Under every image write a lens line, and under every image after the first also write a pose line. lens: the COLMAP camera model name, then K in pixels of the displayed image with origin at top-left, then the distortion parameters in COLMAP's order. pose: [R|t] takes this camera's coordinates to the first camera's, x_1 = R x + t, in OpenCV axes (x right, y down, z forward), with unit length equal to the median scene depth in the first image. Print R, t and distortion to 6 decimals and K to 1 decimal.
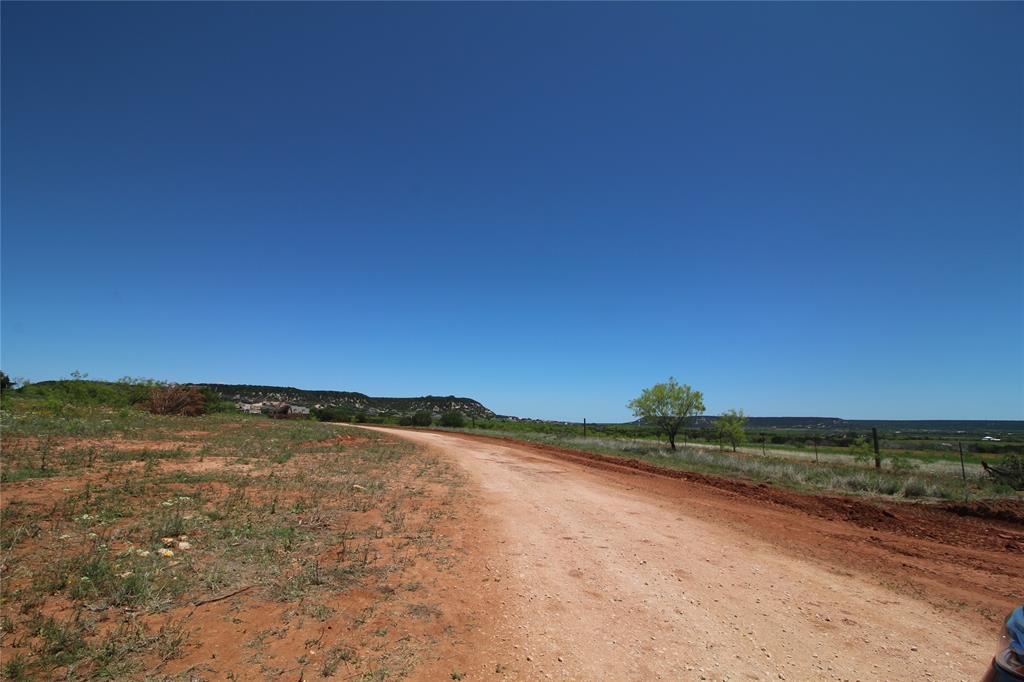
lens RADIAL K [[467.9, 0, 509.8], [0, 467.9, 344.1], [0, 0, 1]] dist [-0.007610, -0.009196]
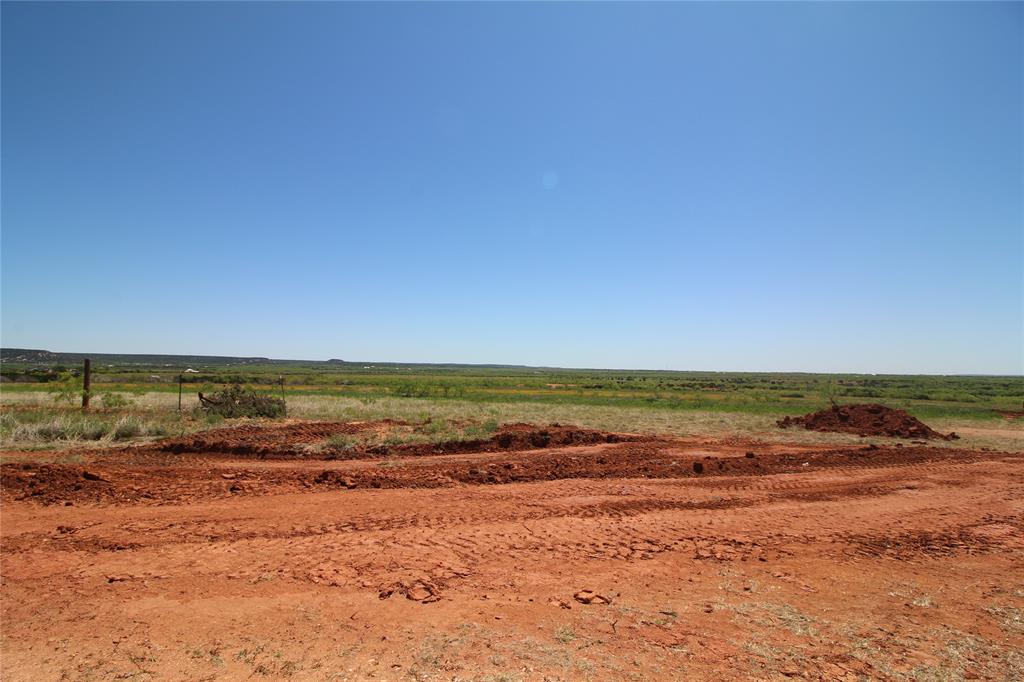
lens RADIAL K [[467.9, 0, 510.6], [0, 467.9, 341.6], [0, 0, 1]] dist [-0.007610, -0.009196]
pose [[0.169391, 0.034830, 0.984933, 0.171557], [-0.168432, 0.985696, -0.005890, 0.046366], [-0.971050, -0.164896, 0.172834, 0.220283]]
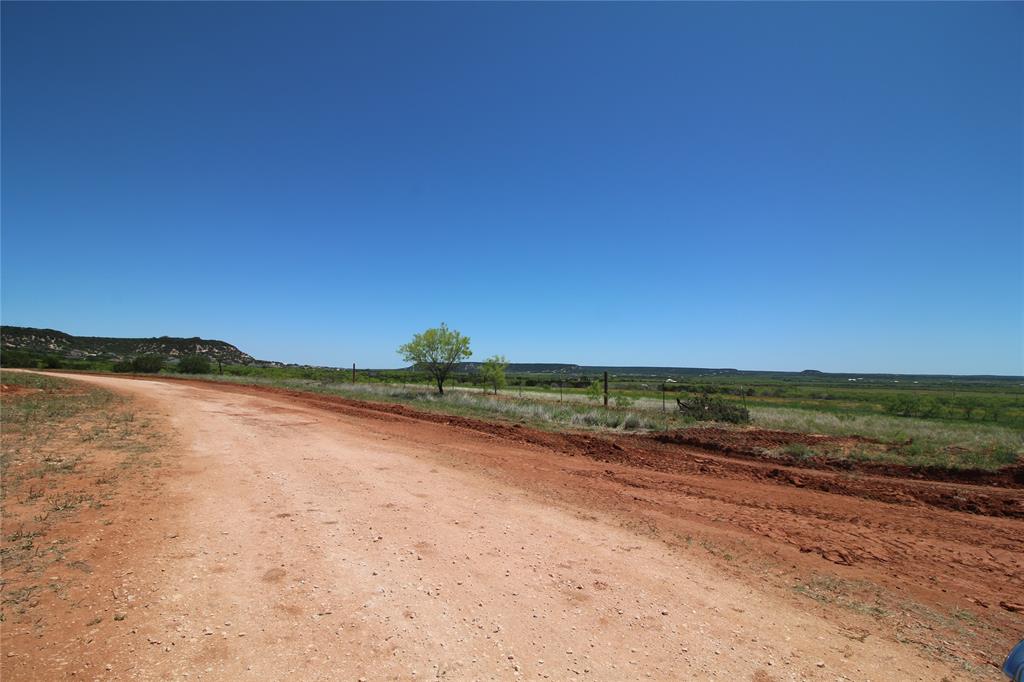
lens RADIAL K [[467.9, 0, 508.7], [0, 467.9, 342.7], [0, 0, 1]] dist [-0.007610, -0.009196]
pose [[0.892814, 0.022620, 0.449857, 0.054144], [-0.072473, 0.992940, 0.093908, 0.023144], [-0.444557, -0.116445, 0.888150, 0.109138]]
